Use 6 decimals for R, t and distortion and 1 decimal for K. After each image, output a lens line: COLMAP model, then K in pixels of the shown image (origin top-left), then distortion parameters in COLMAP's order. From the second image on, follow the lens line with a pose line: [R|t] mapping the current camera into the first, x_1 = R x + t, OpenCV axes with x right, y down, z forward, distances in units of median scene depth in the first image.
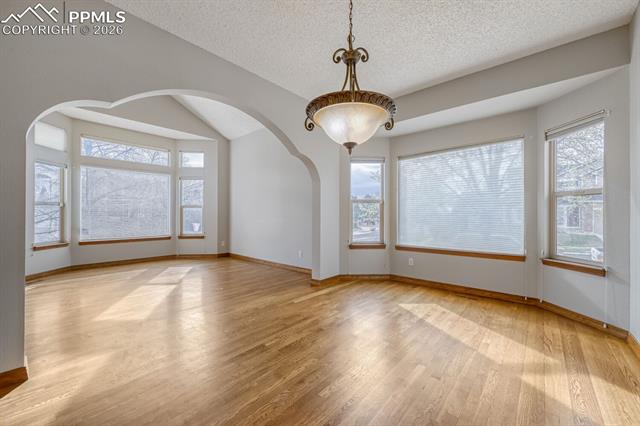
lens RADIAL K [[252.3, 0, 323.7], [0, 252.3, 213.6], [0, 0, 1]] dist [0.000211, -0.000078]
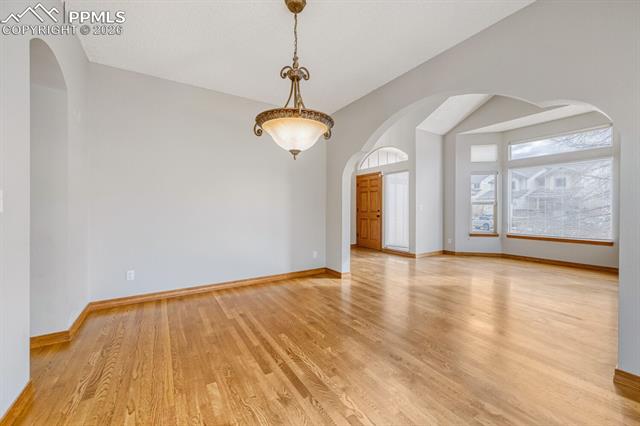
lens RADIAL K [[252.3, 0, 322.5], [0, 252.3, 211.1], [0, 0, 1]] dist [0.000211, -0.000078]
pose [[-0.272837, 0.002408, -0.962057, 0.410010], [0.001445, 0.999997, 0.002093, -0.001085], [0.962059, -0.000820, -0.272839, 0.498436]]
